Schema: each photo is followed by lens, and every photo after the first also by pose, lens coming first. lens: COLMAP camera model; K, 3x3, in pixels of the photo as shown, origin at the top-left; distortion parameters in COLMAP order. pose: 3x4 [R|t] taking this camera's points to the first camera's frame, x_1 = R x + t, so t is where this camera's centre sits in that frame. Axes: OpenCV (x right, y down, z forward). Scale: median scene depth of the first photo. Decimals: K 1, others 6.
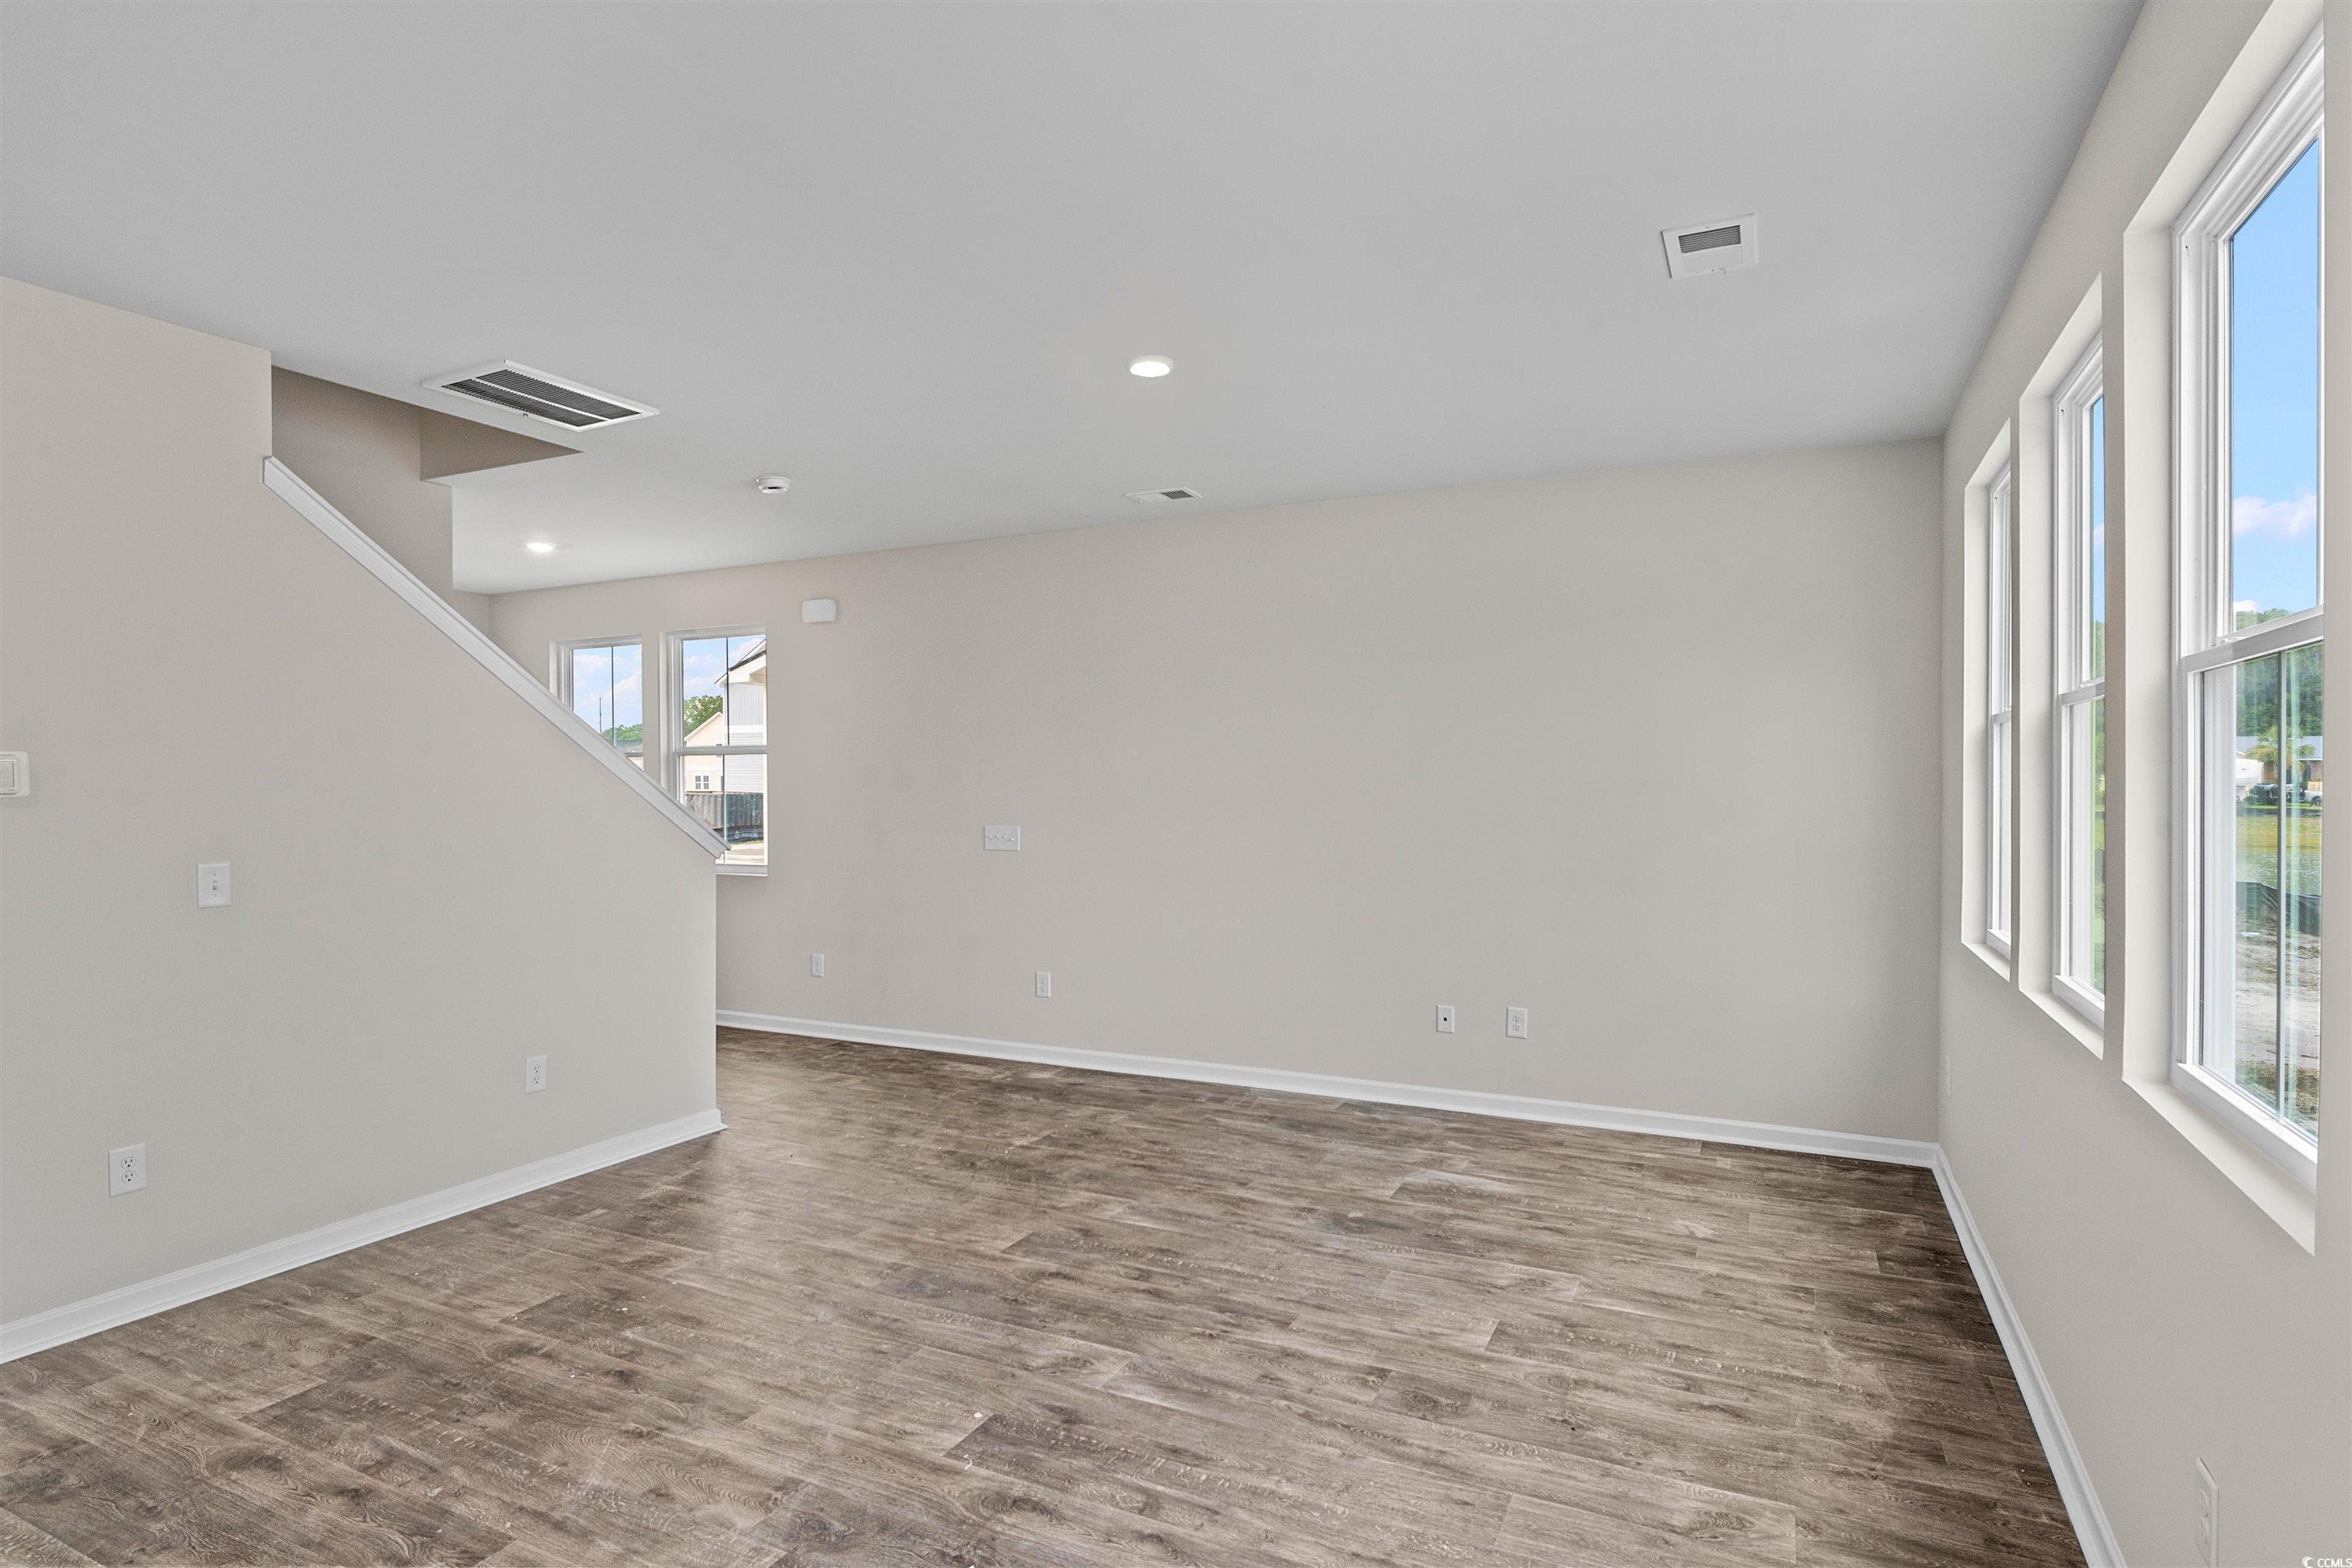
lens RADIAL K [[1221.9, 0, 1169.8], [0, 1221.9, 788.5], [0, 0, 1]] dist [0.006713, -0.001638]
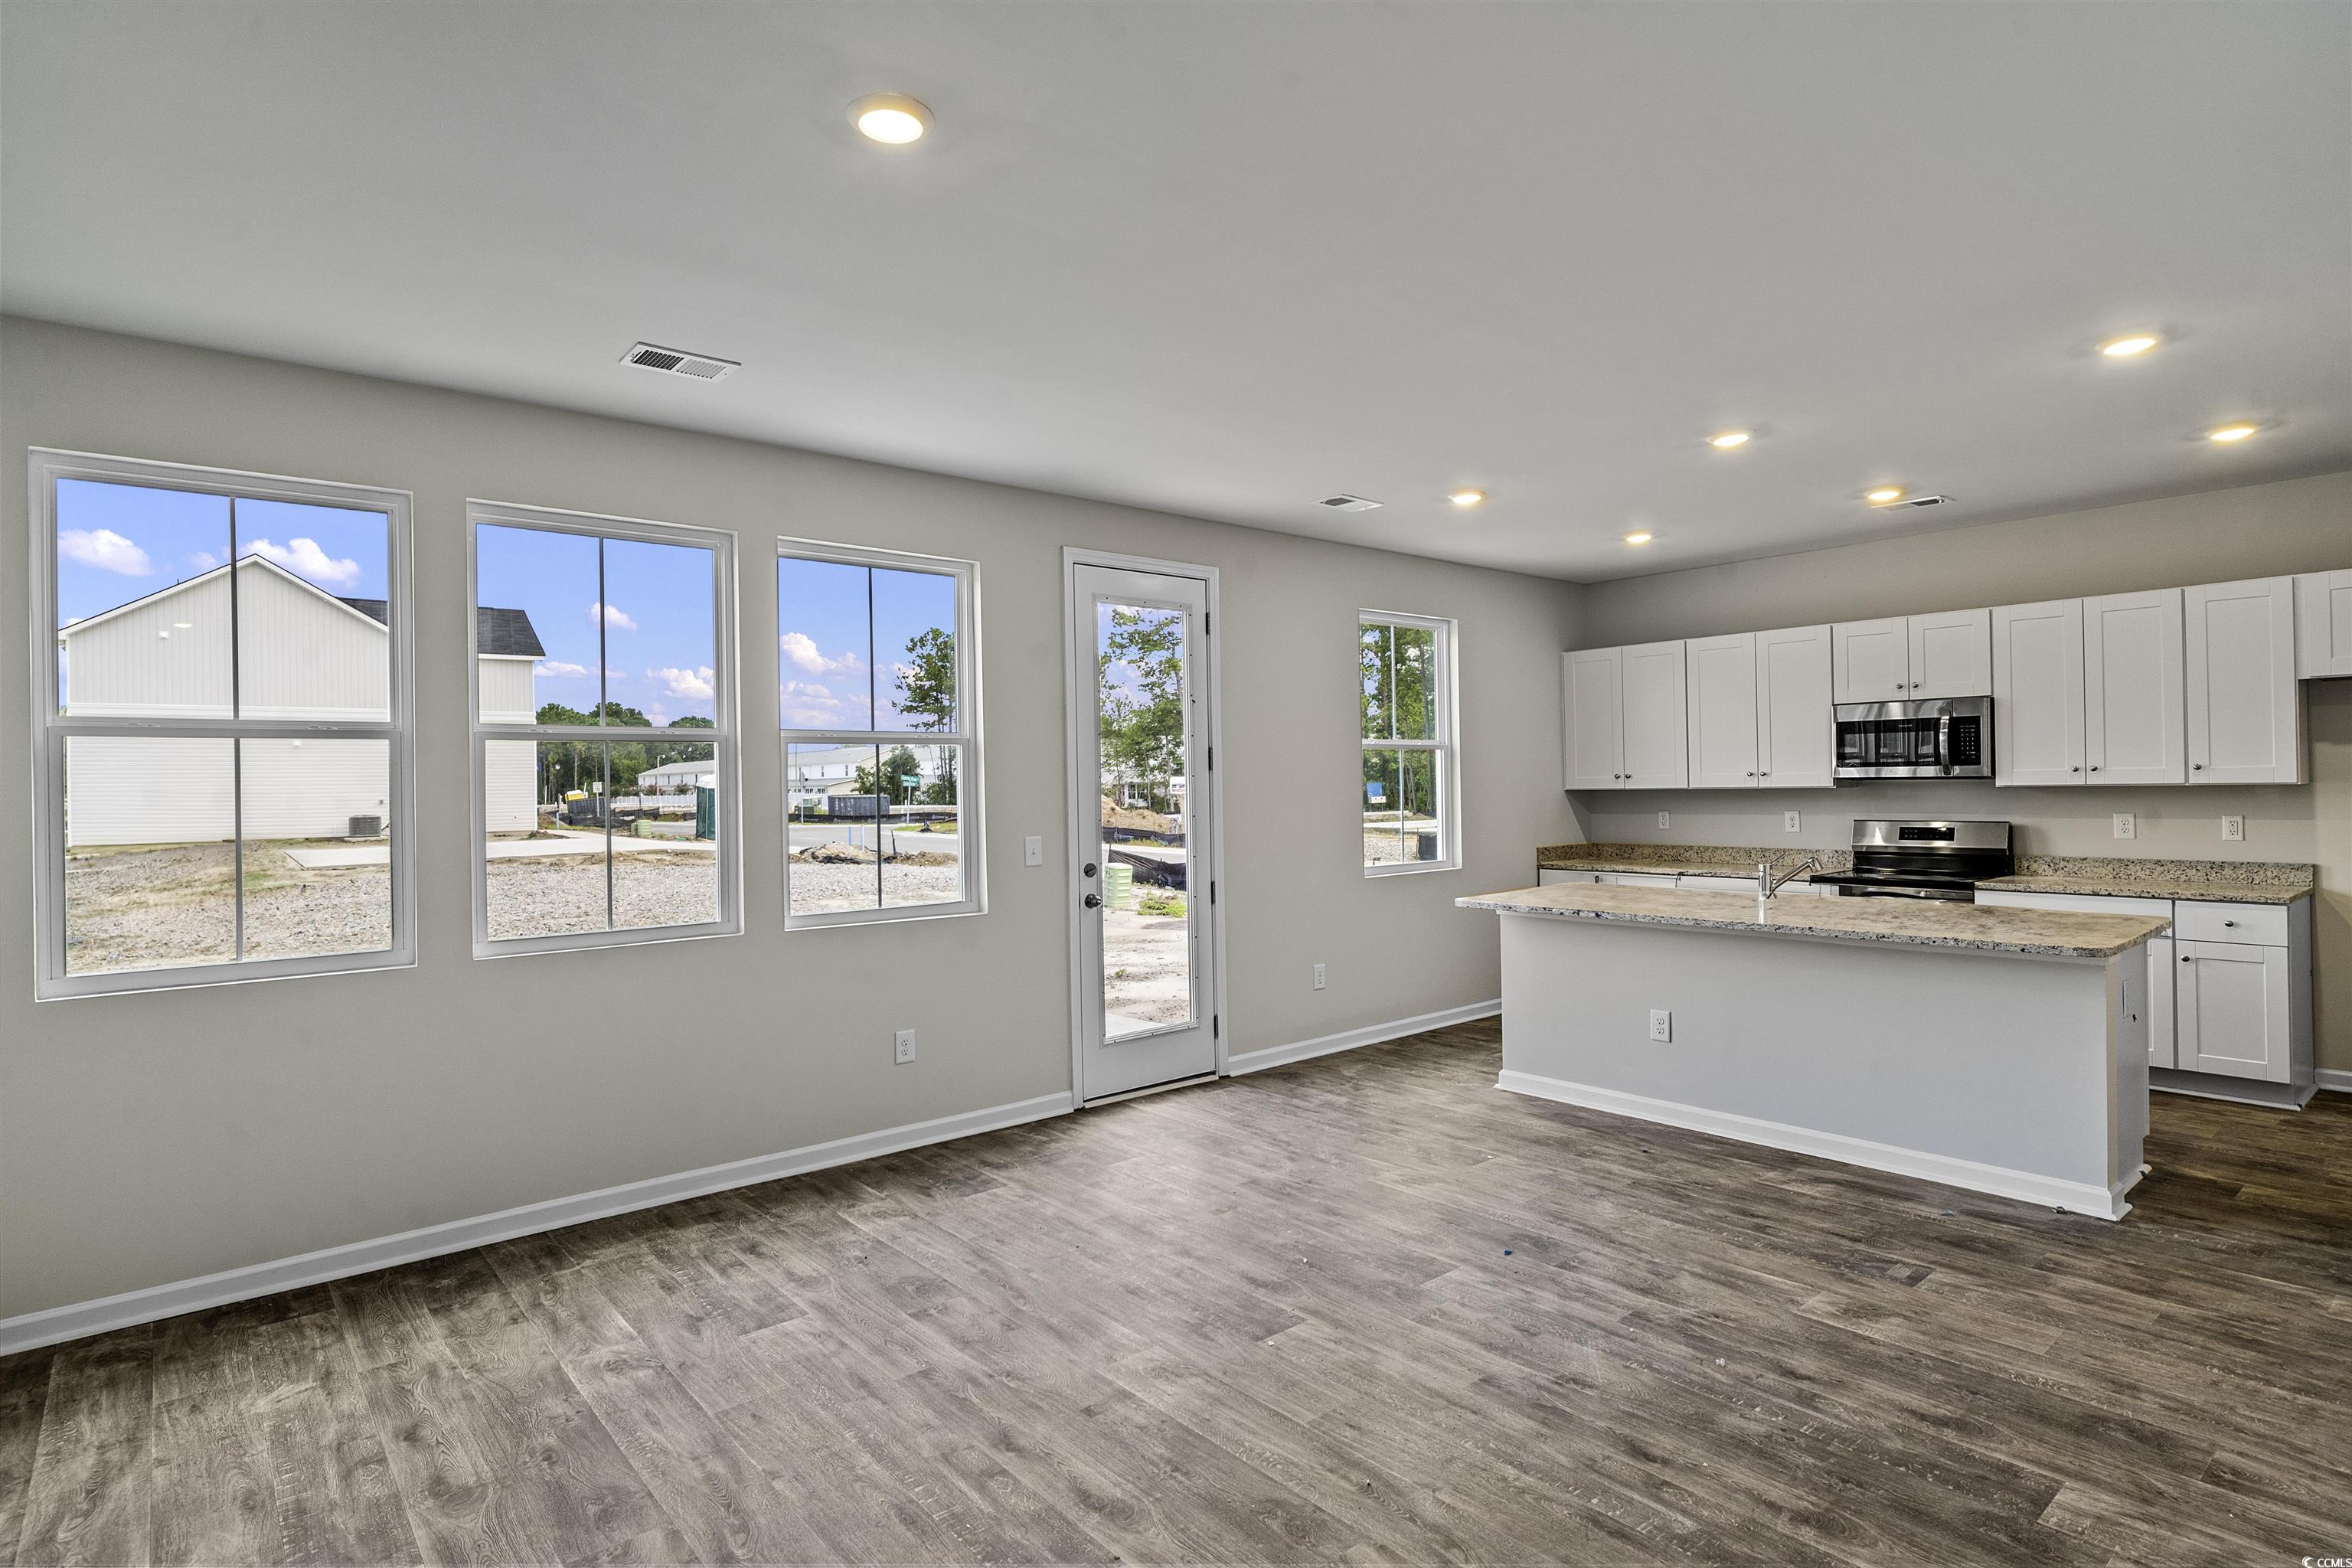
lens RADIAL K [[1221.9, 0, 1170.8], [0, 1221.9, 775.2], [0, 0, 1]] dist [0.006713, -0.001638]
pose [[-0.919463, 0.022333, 0.392542, -0.494424], [0.021866, 0.999745, -0.005662, -0.005647], [-0.392568, 0.003377, -0.919717, 1.947914]]
